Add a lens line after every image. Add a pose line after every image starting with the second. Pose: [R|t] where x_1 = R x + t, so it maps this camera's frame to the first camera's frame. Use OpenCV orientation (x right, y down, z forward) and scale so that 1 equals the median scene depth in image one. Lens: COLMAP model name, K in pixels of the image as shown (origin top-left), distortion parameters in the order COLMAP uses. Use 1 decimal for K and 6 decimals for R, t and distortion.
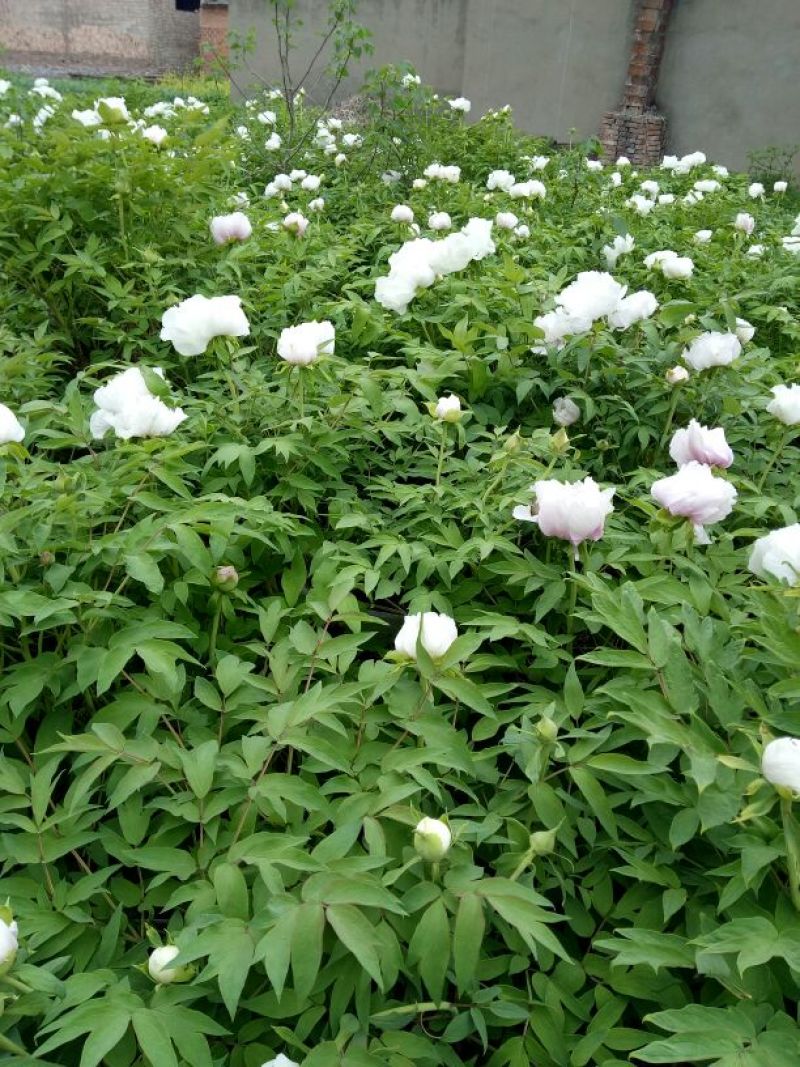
lens RADIAL K [[828.7, 0, 394.9], [0, 828.7, 531.6], [0, 0, 1]] dist [0.119767, -0.173980]
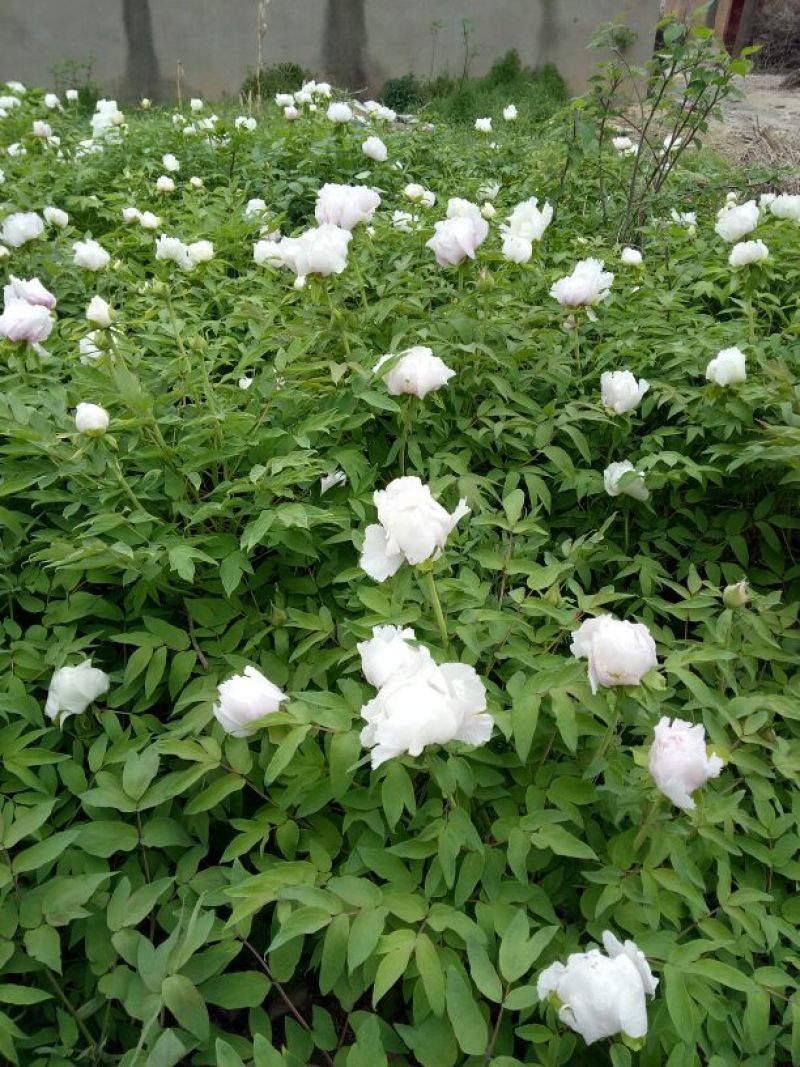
lens RADIAL K [[828.7, 0, 394.9], [0, 828.7, 531.6], [0, 0, 1]] dist [0.119767, -0.173980]
pose [[0.763966, -0.370735, 0.528121, -0.014202], [0.328422, 0.927930, 0.176309, 0.149797], [-0.555423, 0.038752, 0.830665, -0.284282]]
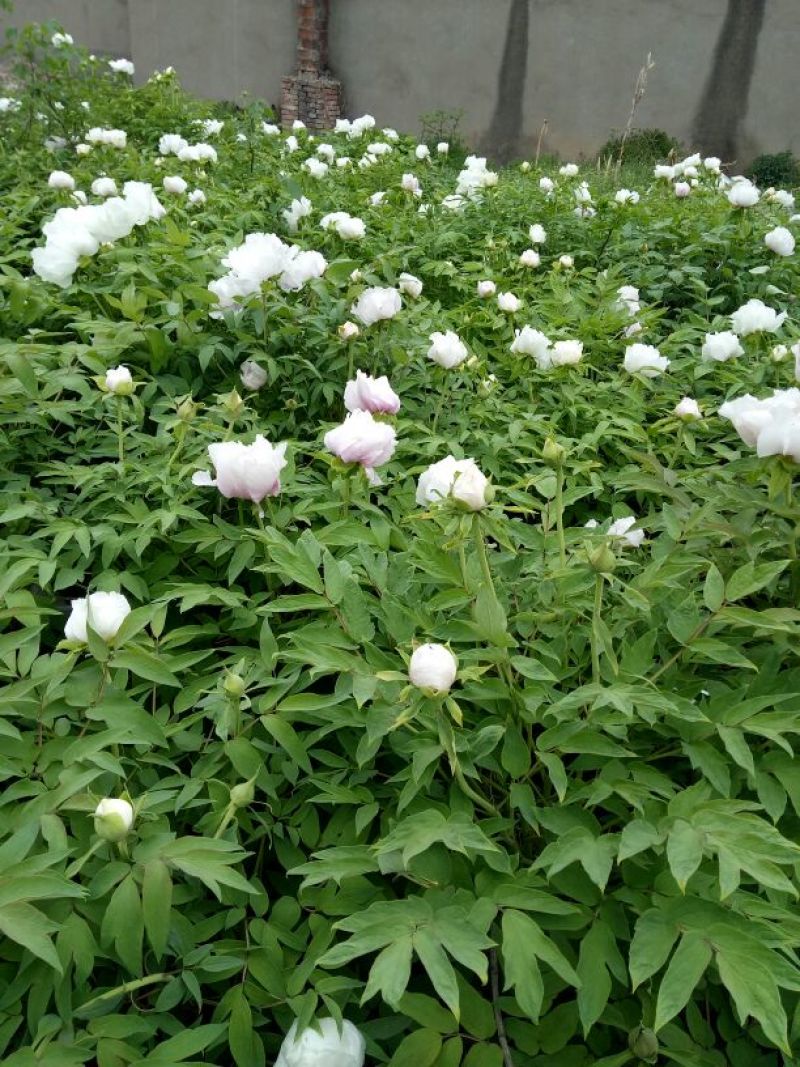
lens RADIAL K [[828.7, 0, 394.9], [0, 828.7, 531.6], [0, 0, 1]] dist [0.119767, -0.173980]
pose [[0.945540, -0.151292, 0.288211, 0.052247], [0.141763, 0.988439, 0.053780, 0.013257], [-0.293015, -0.009994, 0.956056, -0.011228]]
